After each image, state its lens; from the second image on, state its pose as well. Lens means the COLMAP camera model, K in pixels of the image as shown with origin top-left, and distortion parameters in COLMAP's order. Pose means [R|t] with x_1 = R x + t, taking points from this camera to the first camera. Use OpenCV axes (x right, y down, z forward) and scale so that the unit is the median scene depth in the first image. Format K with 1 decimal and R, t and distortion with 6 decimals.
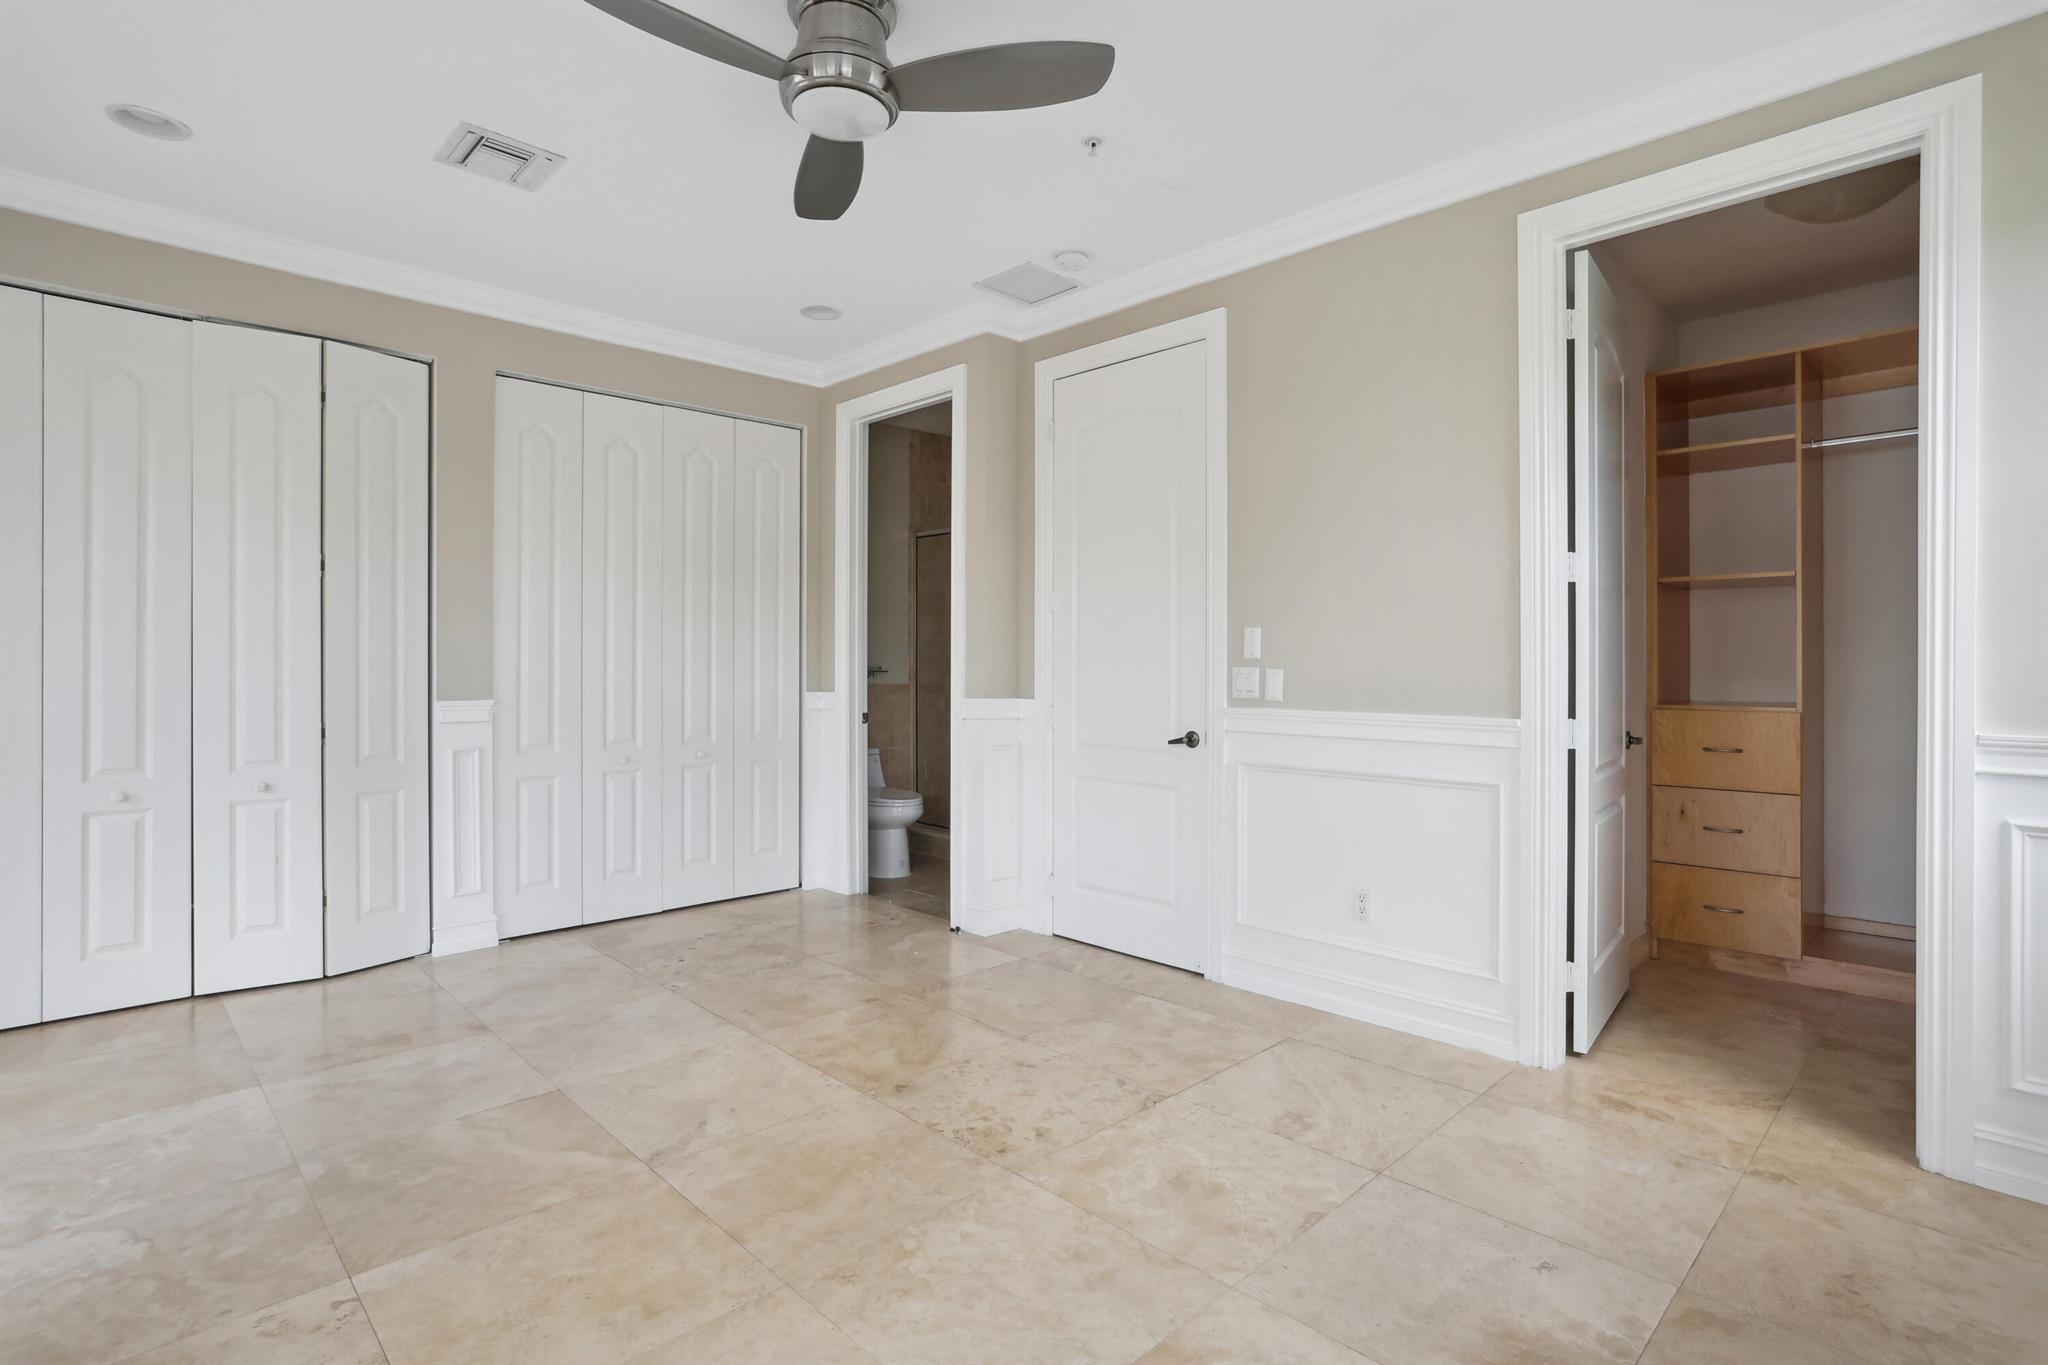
lens RADIAL K [[995.9, 0, 1028.8], [0, 995.9, 662.2], [0, 0, 1]] dist [-0.054609, 0.028825]
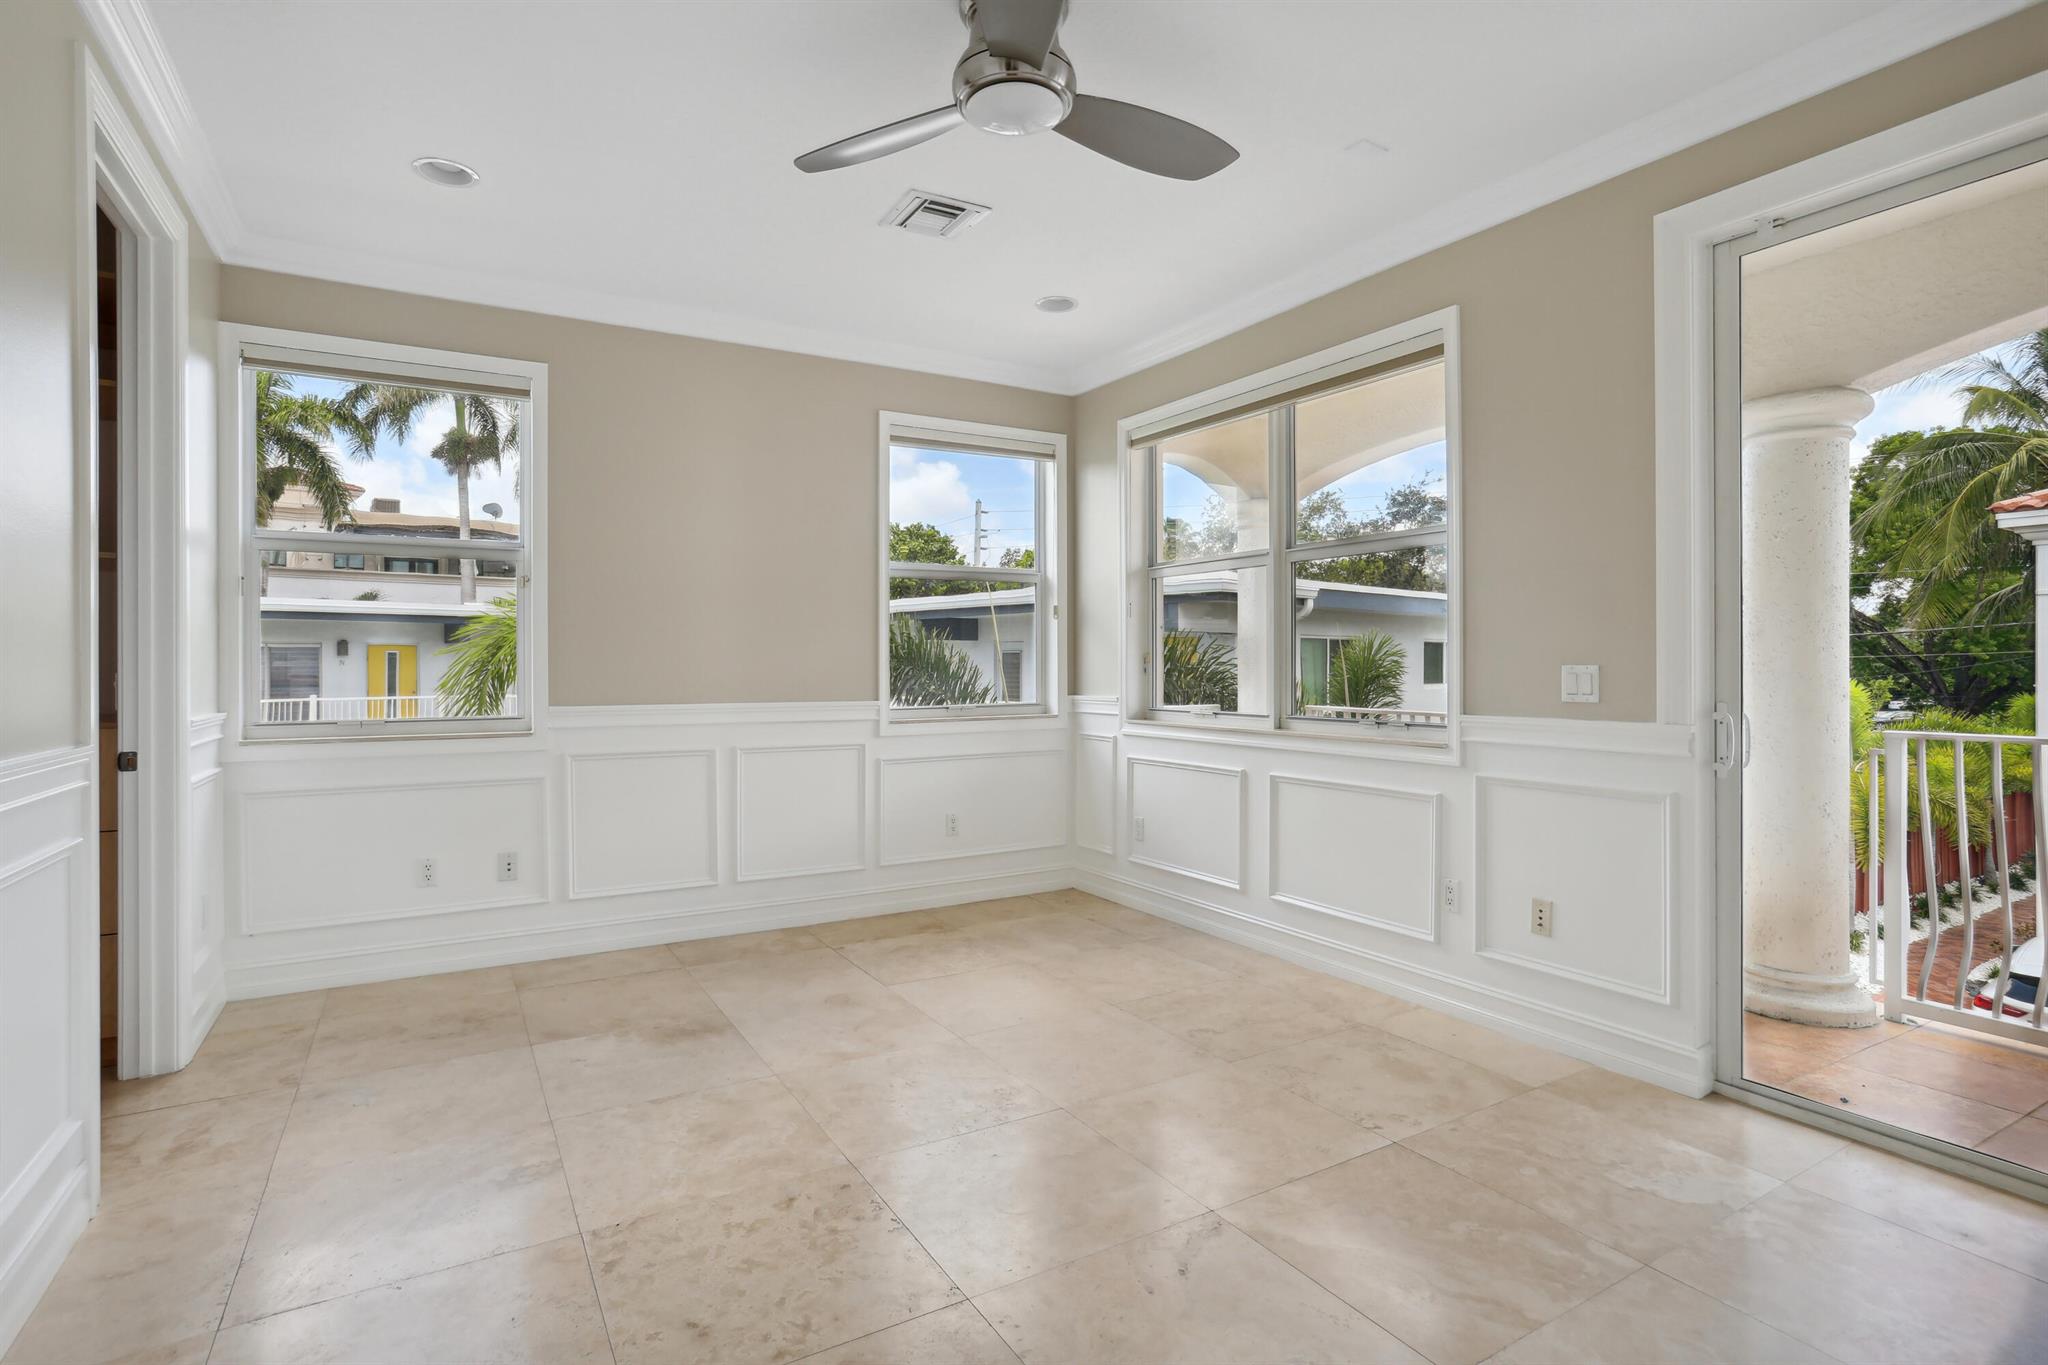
lens RADIAL K [[995.9, 0, 1028.8], [0, 995.9, 662.2], [0, 0, 1]] dist [-0.054609, 0.028825]
pose [[-0.972396, -0.000218, 0.233335, -0.448550], [-0.000353, 1.000000, -0.000537, -0.004249], [-0.233335, -0.000605, -0.972396, 2.015126]]
